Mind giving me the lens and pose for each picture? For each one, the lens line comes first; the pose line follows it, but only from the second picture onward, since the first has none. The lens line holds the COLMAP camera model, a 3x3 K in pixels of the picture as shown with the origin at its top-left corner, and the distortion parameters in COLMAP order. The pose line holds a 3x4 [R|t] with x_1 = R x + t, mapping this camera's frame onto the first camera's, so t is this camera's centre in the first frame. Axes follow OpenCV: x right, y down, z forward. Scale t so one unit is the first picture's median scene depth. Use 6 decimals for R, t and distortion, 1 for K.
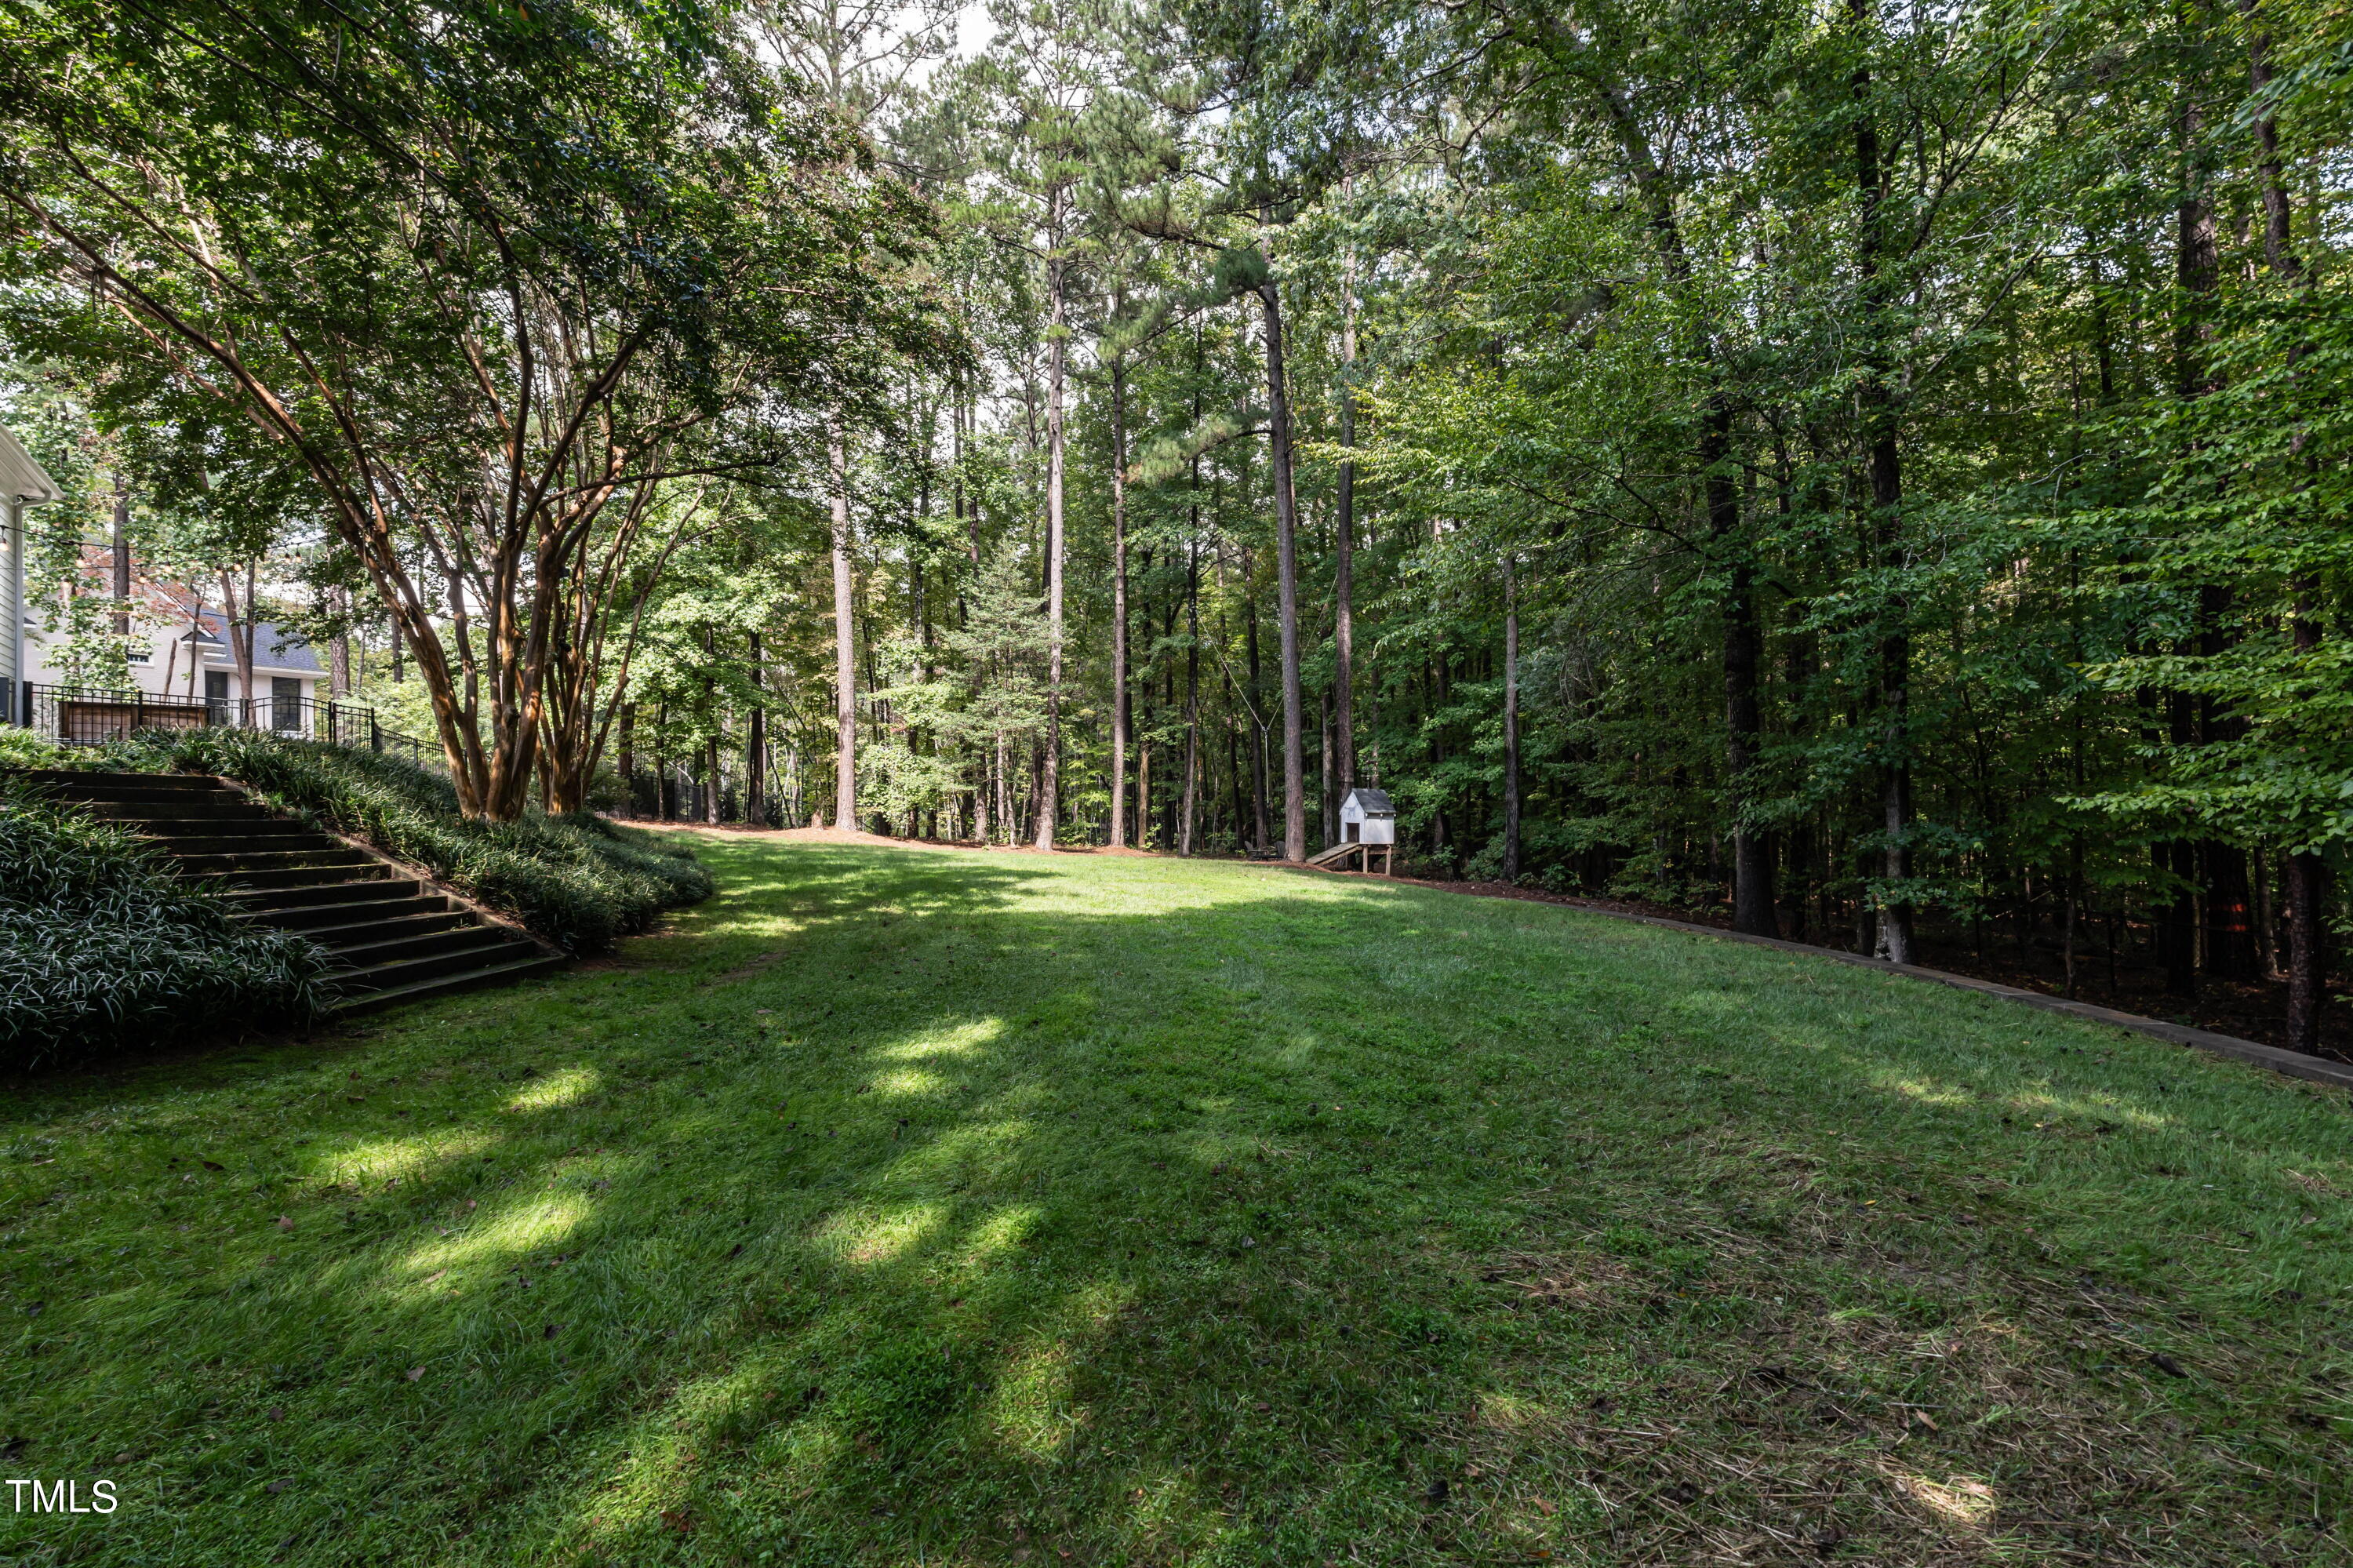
lens RADIAL K [[1028.0, 0, 1177.7], [0, 1028.0, 812.9], [0, 0, 1]] dist [0.000521, 0.000187]
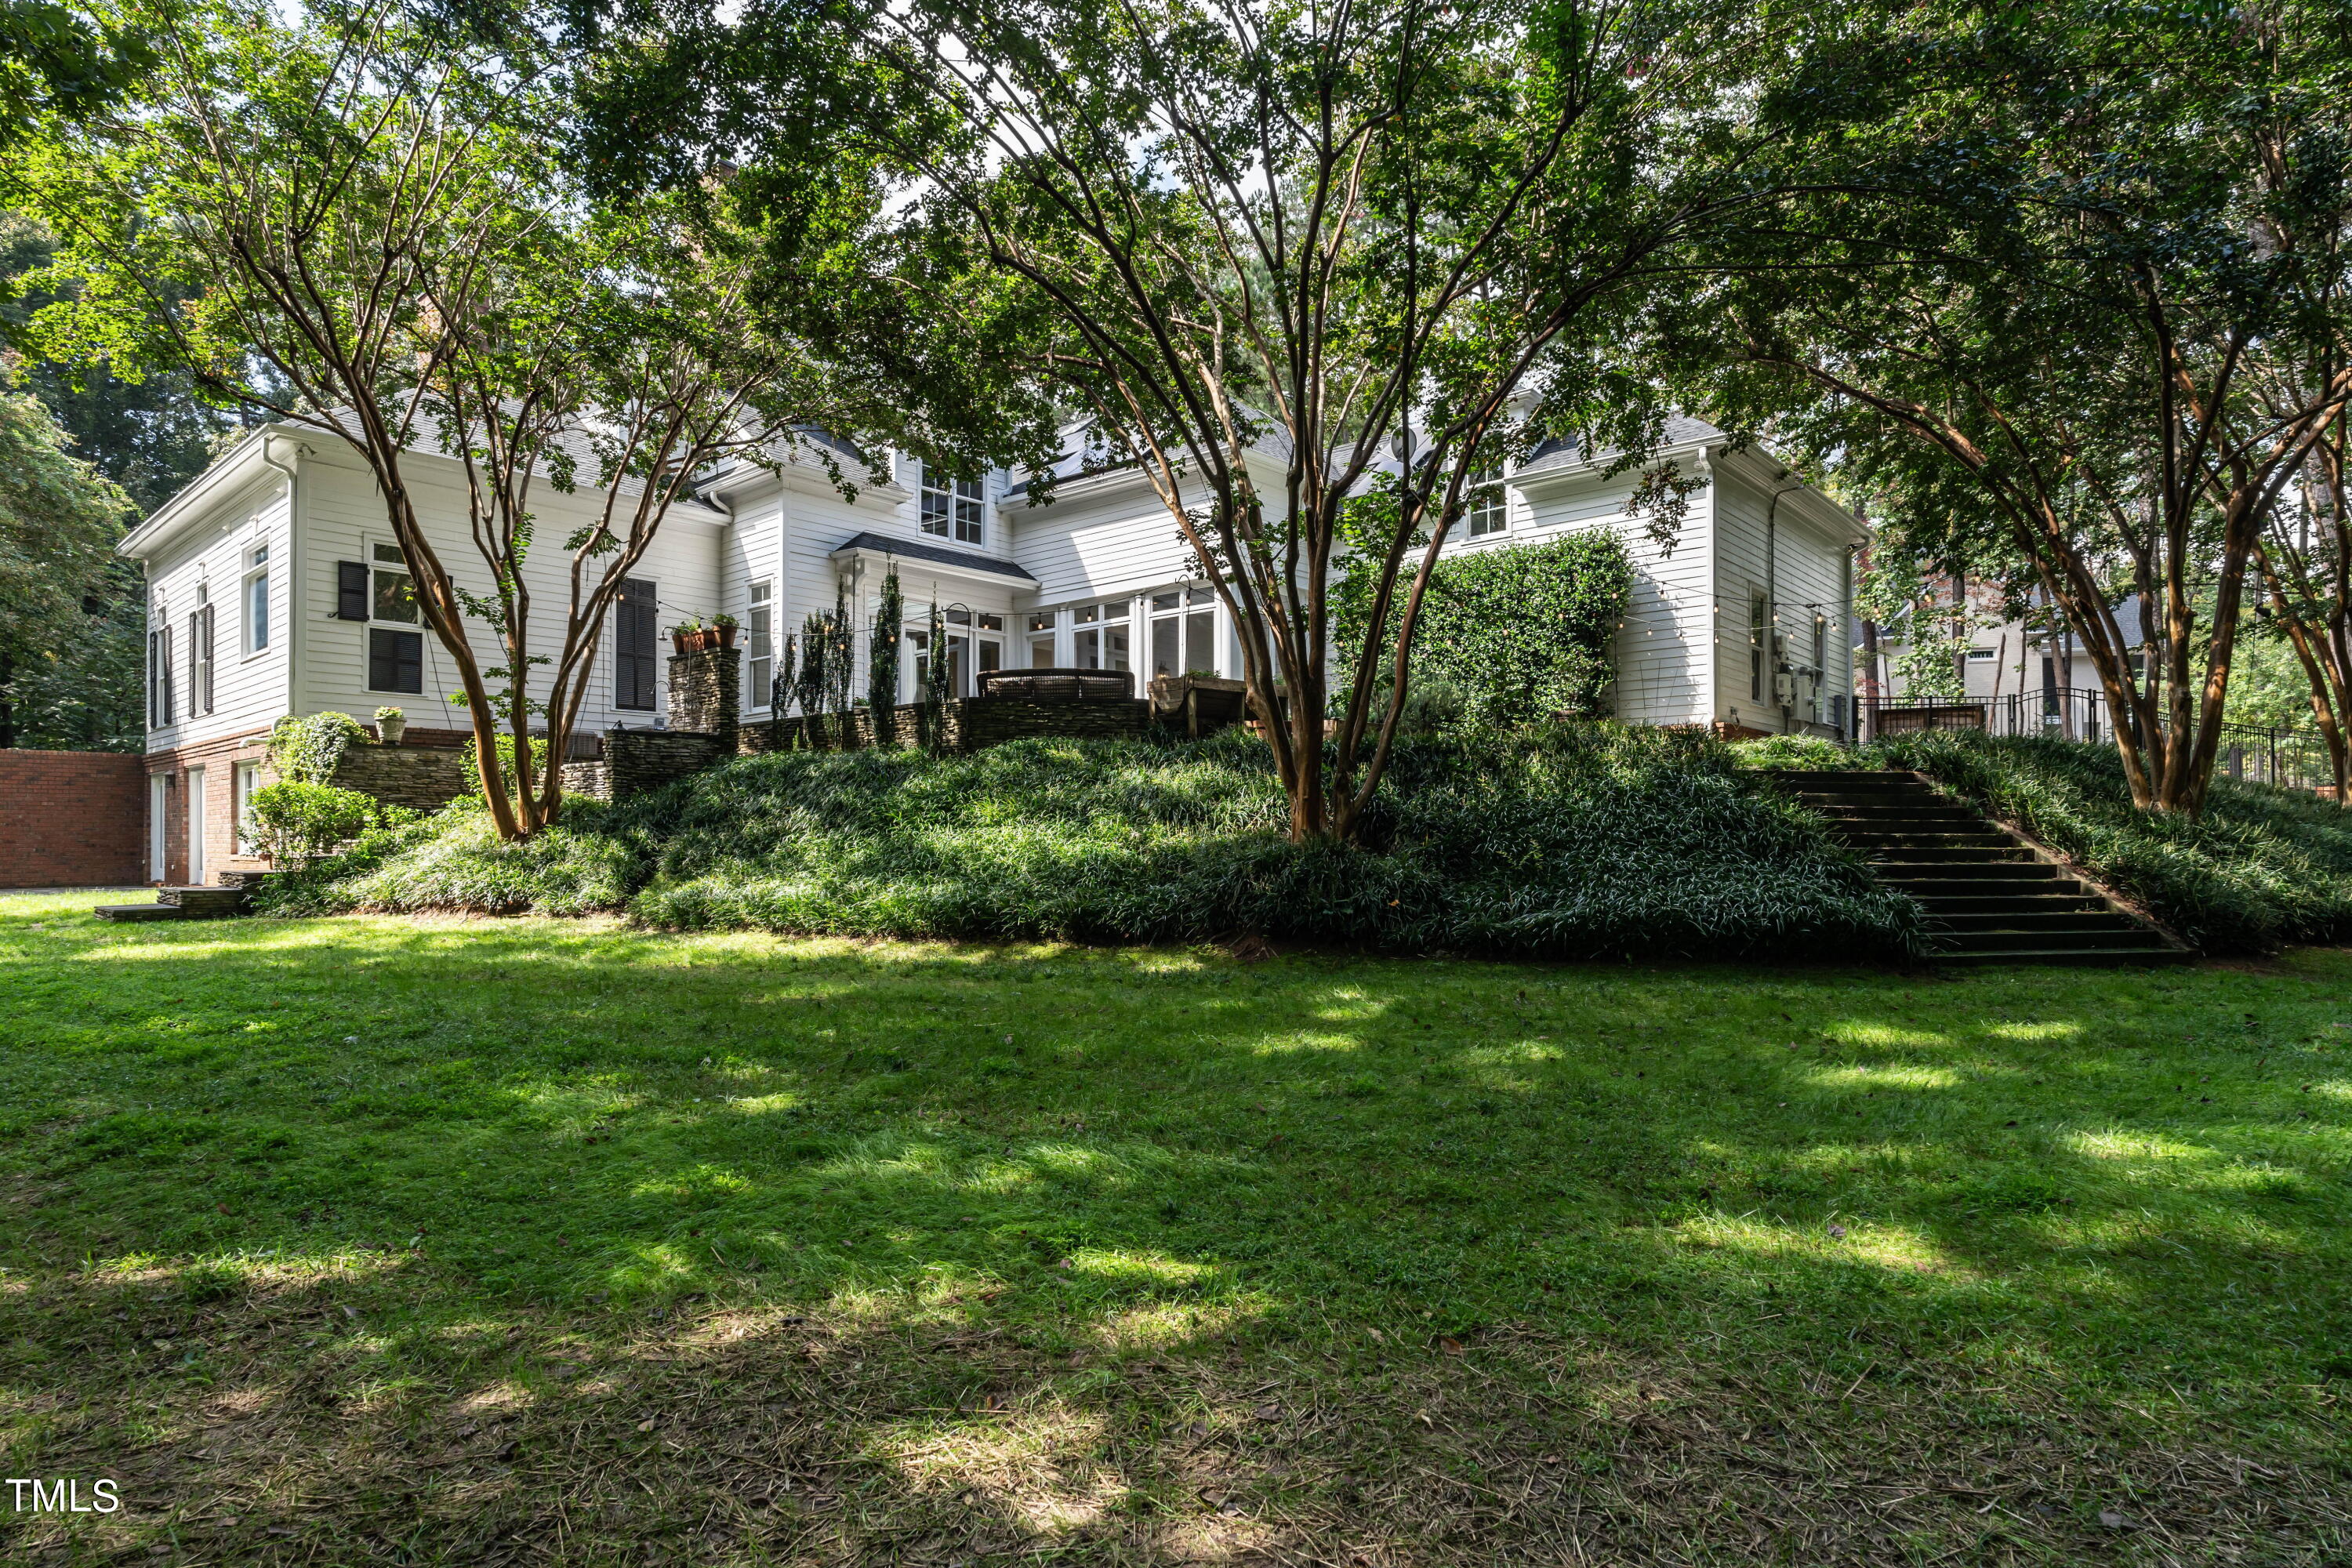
lens RADIAL K [[1261.2, 0, 1176.0], [0, 1261.2, 784.0], [0, 0, 1]] dist [-0.000029, -0.000026]
pose [[0.184677, -0.016546, -0.982660, 0.381089], [0.000321, 0.999859, -0.016775, 0.003964], [0.982799, 0.002782, 0.184656, -0.141840]]
